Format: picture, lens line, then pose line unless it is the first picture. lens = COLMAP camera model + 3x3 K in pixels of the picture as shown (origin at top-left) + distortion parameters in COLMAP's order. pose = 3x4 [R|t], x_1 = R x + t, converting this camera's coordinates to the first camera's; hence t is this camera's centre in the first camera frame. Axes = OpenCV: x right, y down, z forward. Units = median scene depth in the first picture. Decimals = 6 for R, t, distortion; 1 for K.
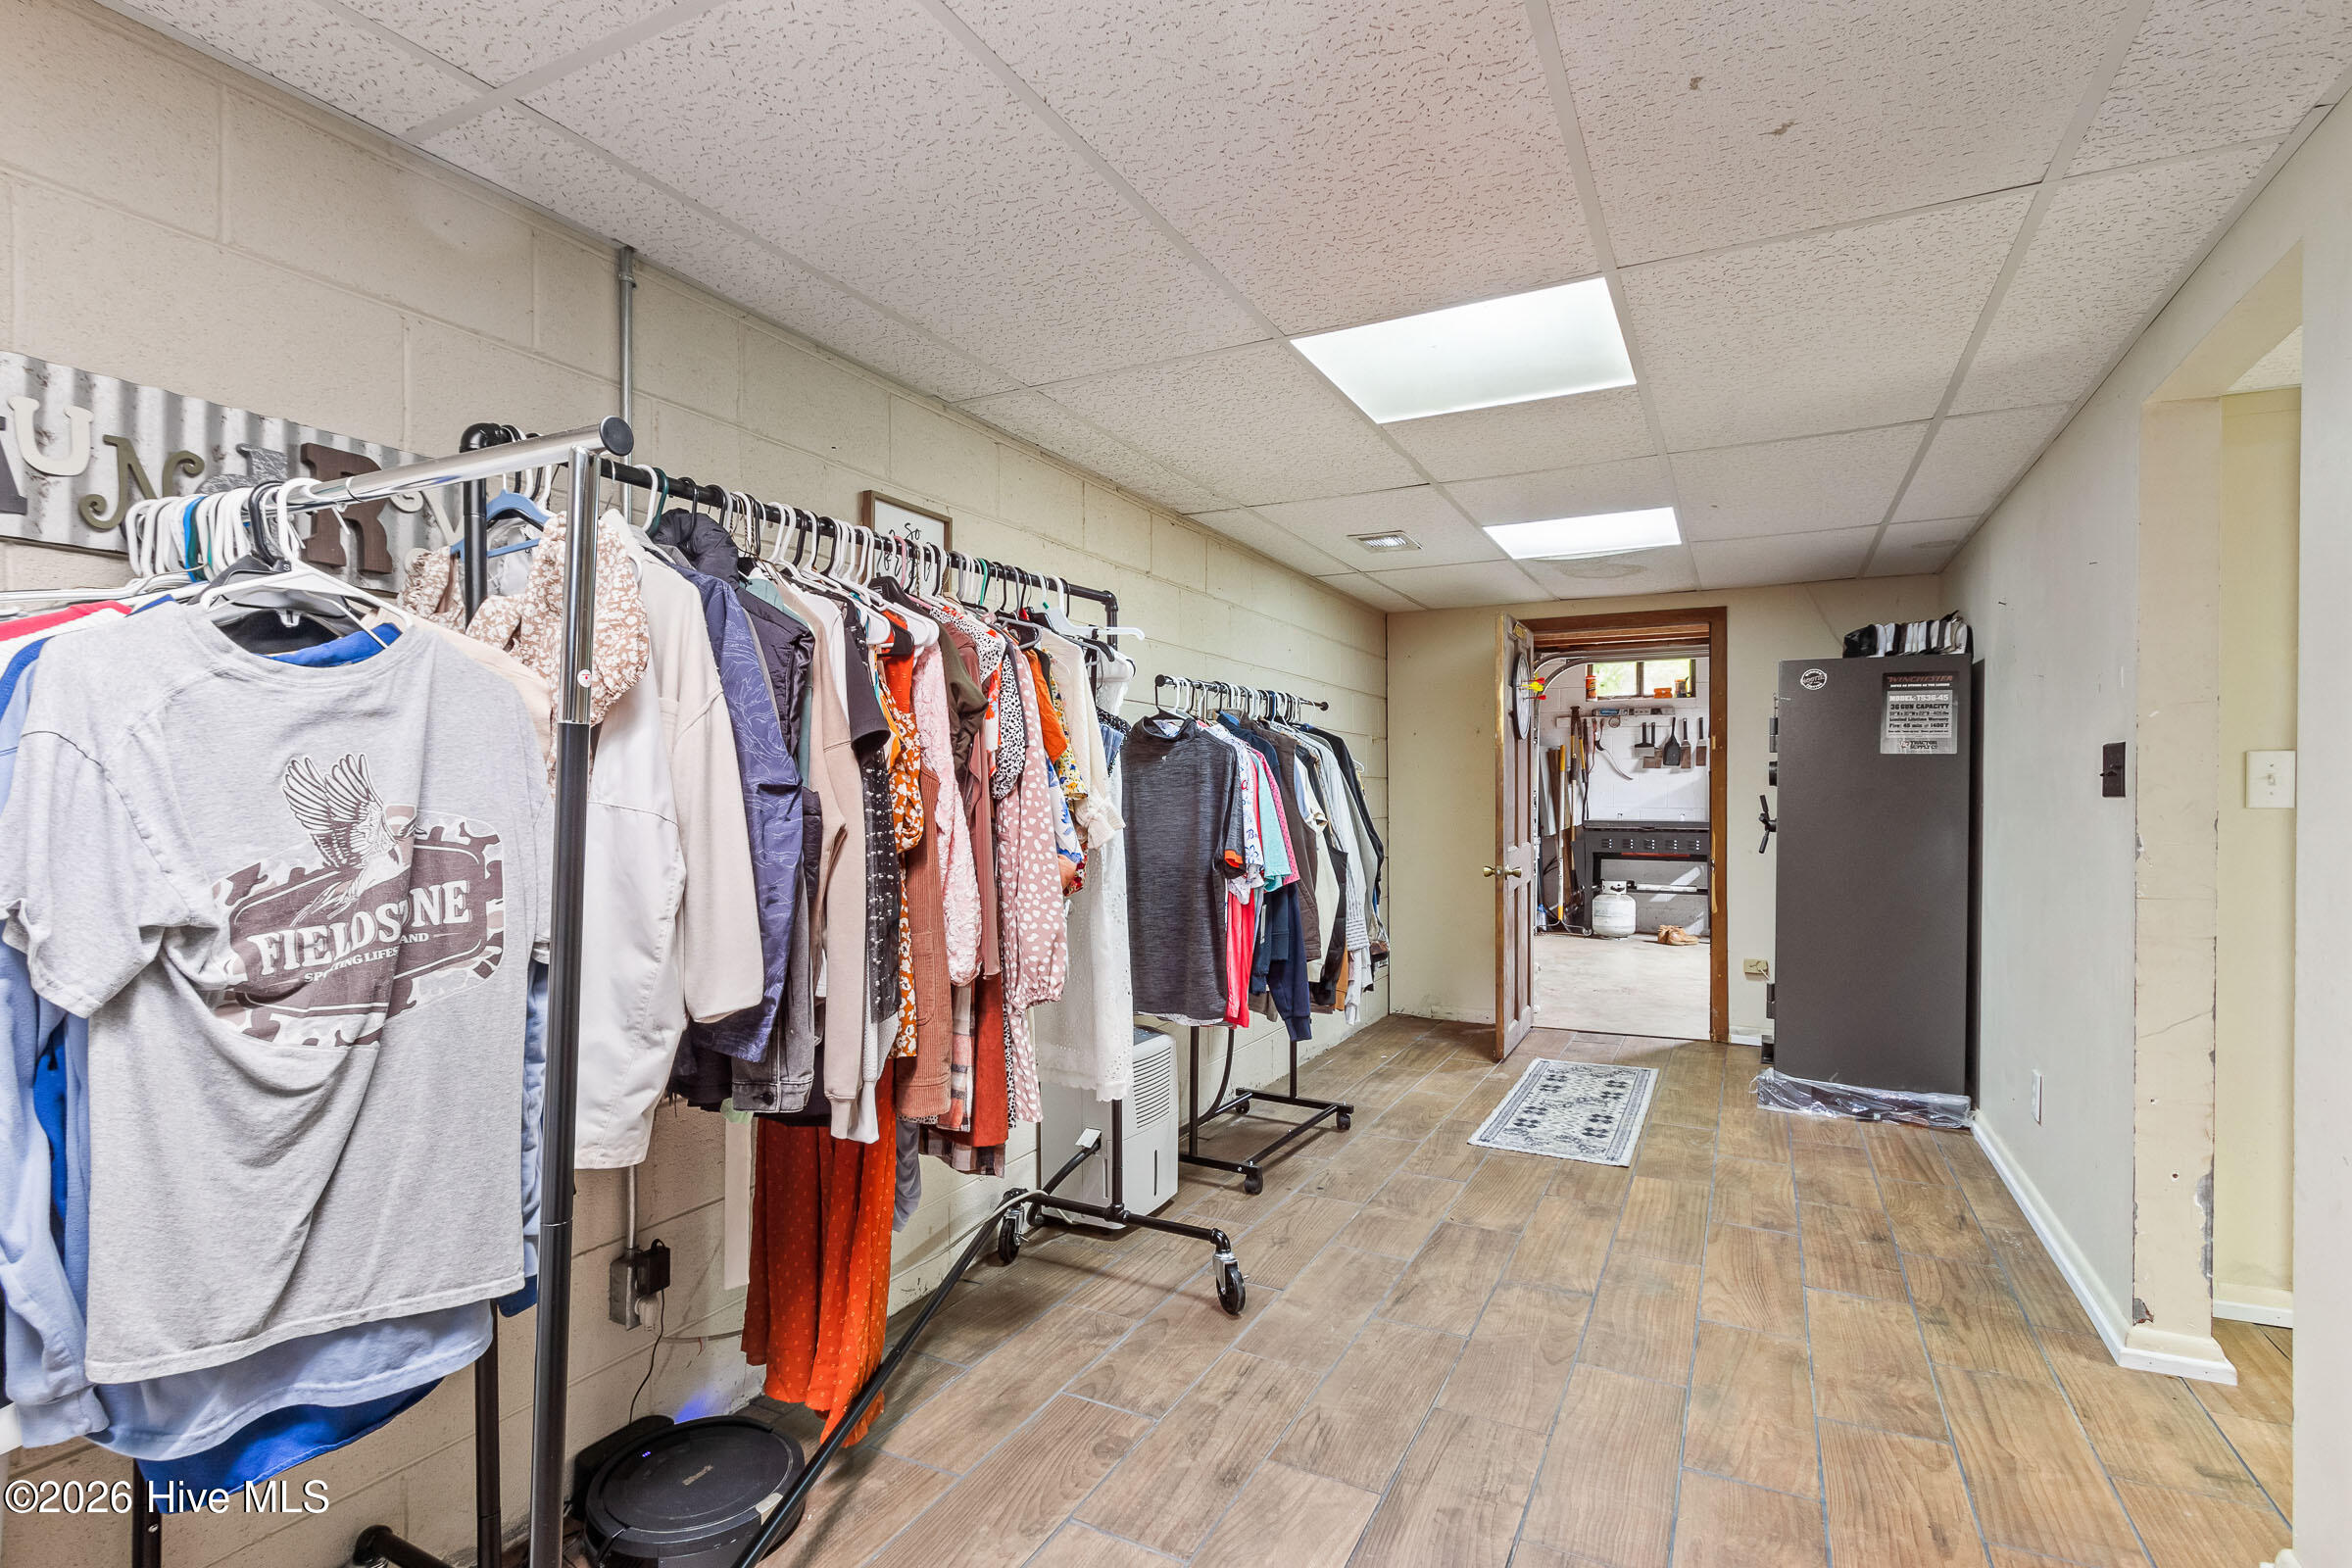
lens RADIAL K [[1106.6, 0, 1172.6], [0, 1106.6, 787.9], [0, 0, 1]] dist [0.006990, -0.000136]
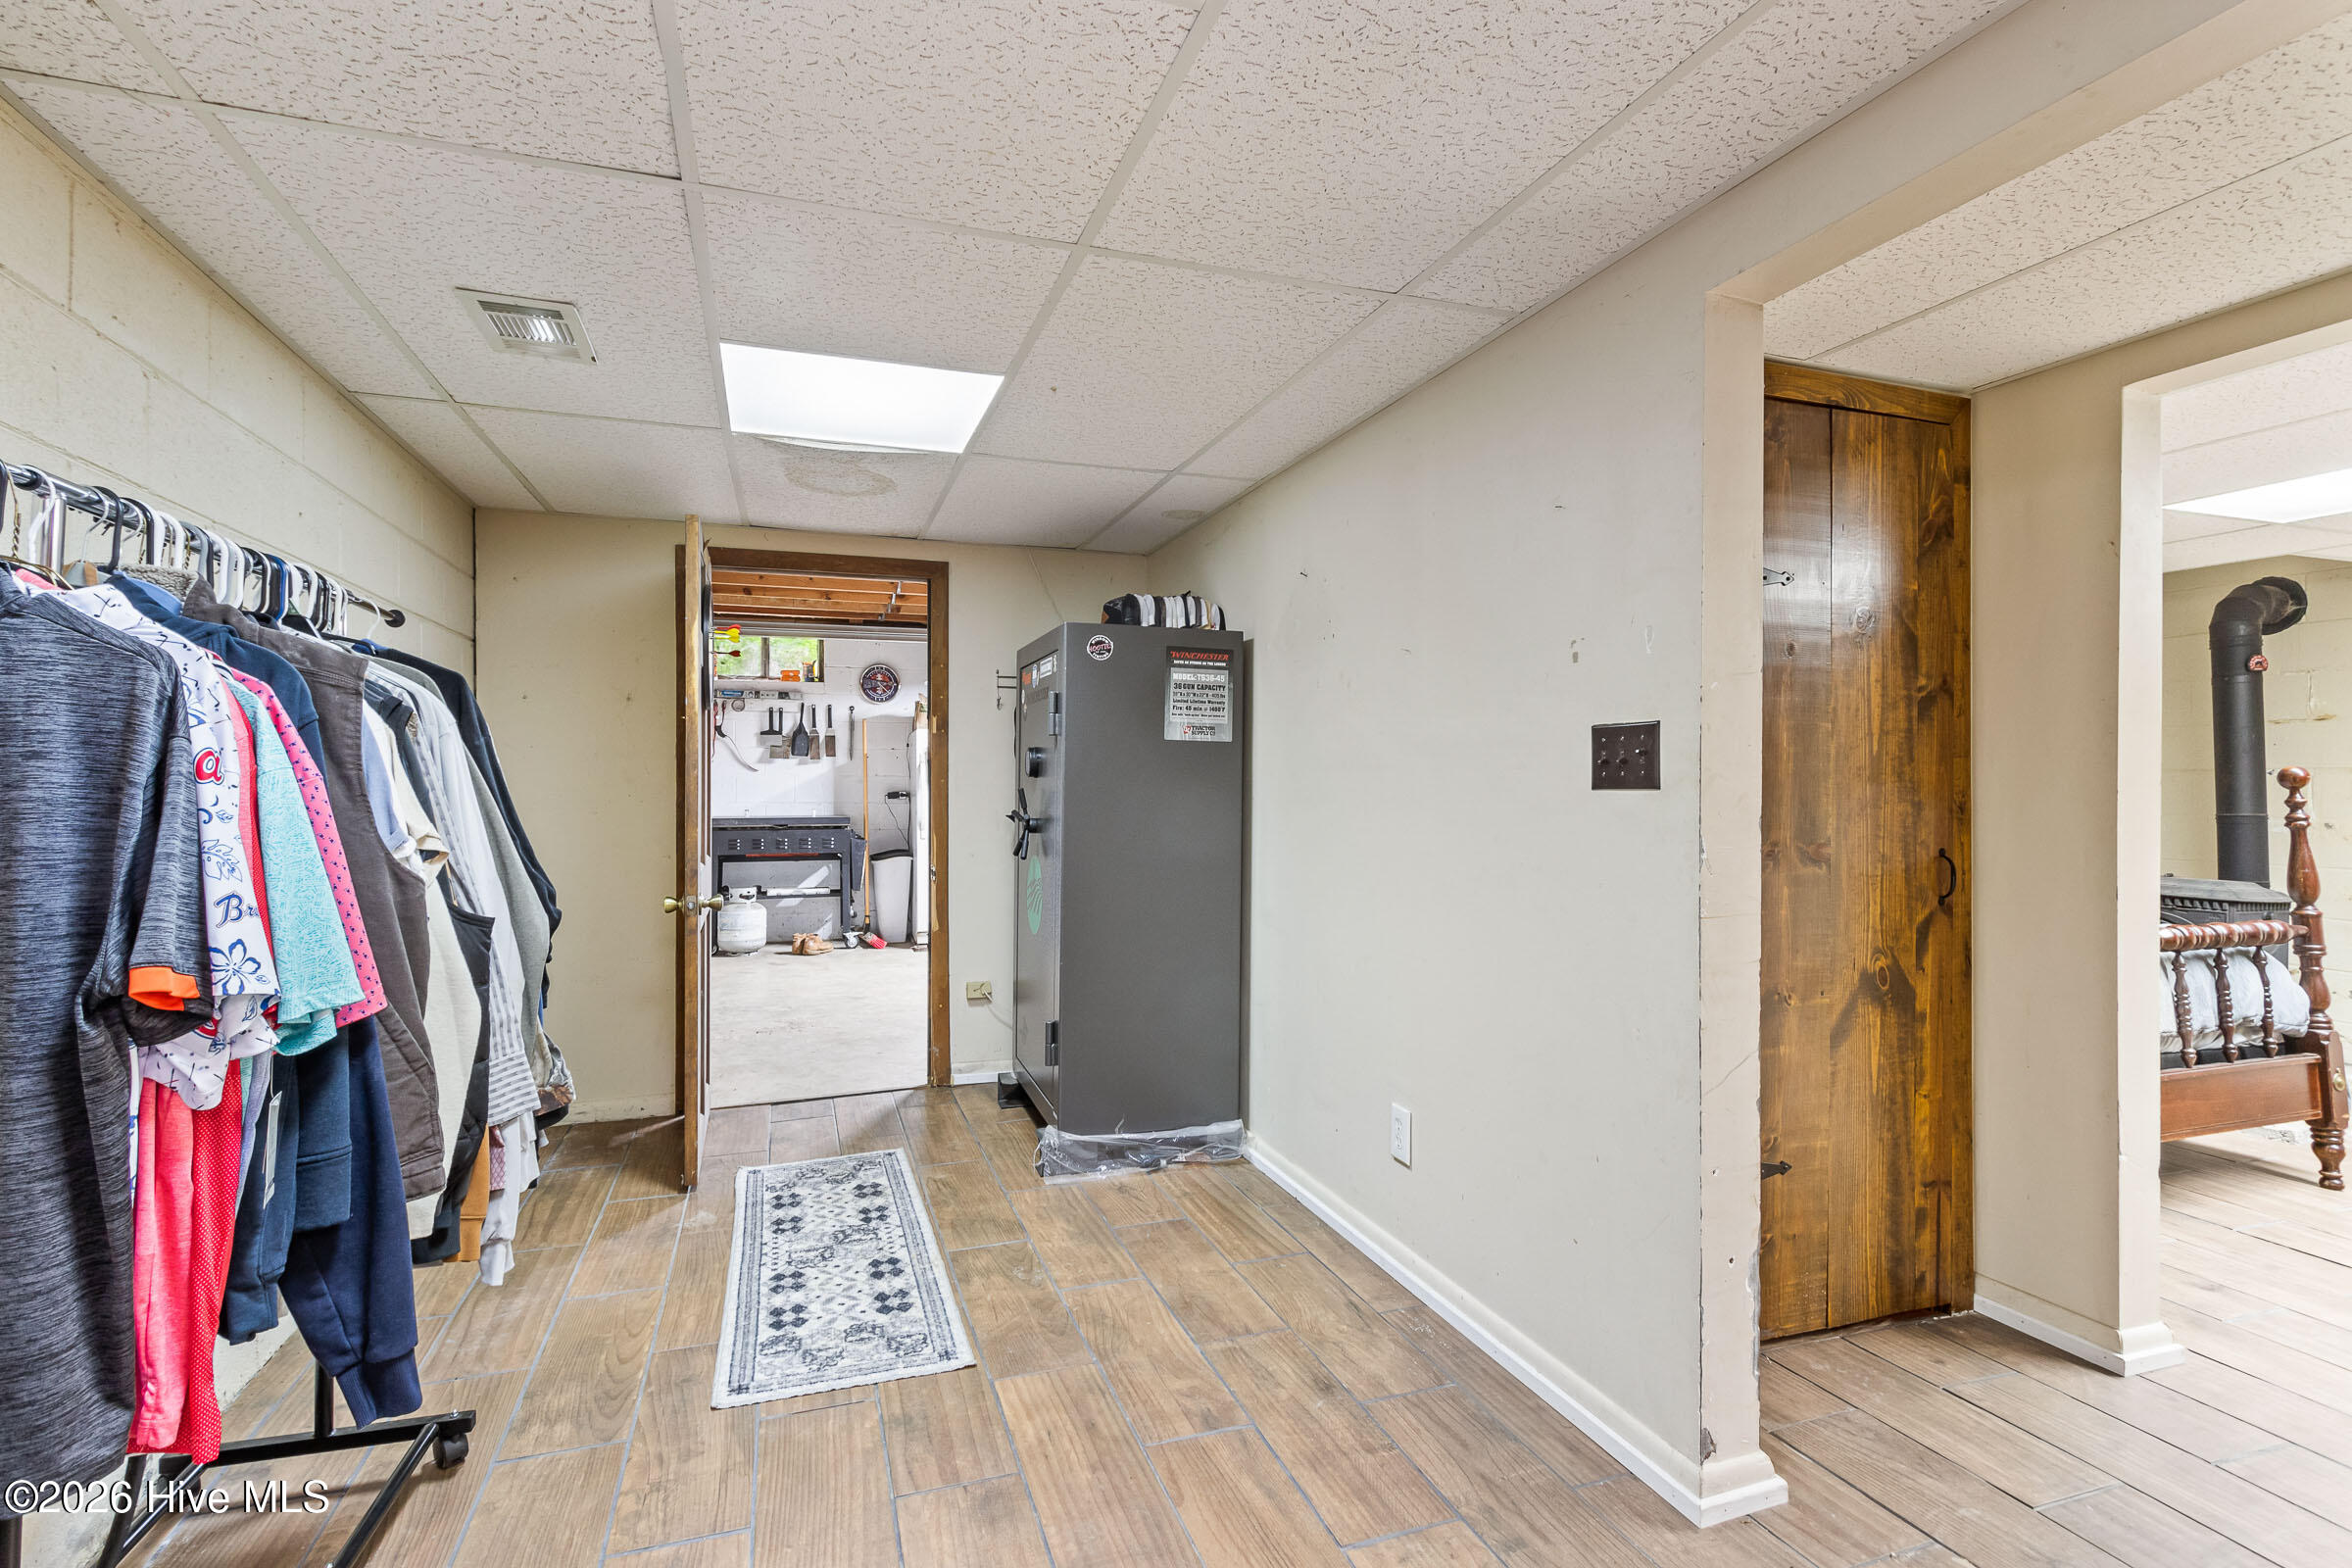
lens RADIAL K [[1106.6, 0, 1148.3], [0, 1106.6, 775.7], [0, 0, 1]] dist [0.006990, -0.000136]
pose [[0.705211, 0.003831, 0.708987, 0.019751], [-0.000452, 0.999988, -0.004954, 0.001489], [-0.708998, 0.003173, 0.705204, 0.417541]]
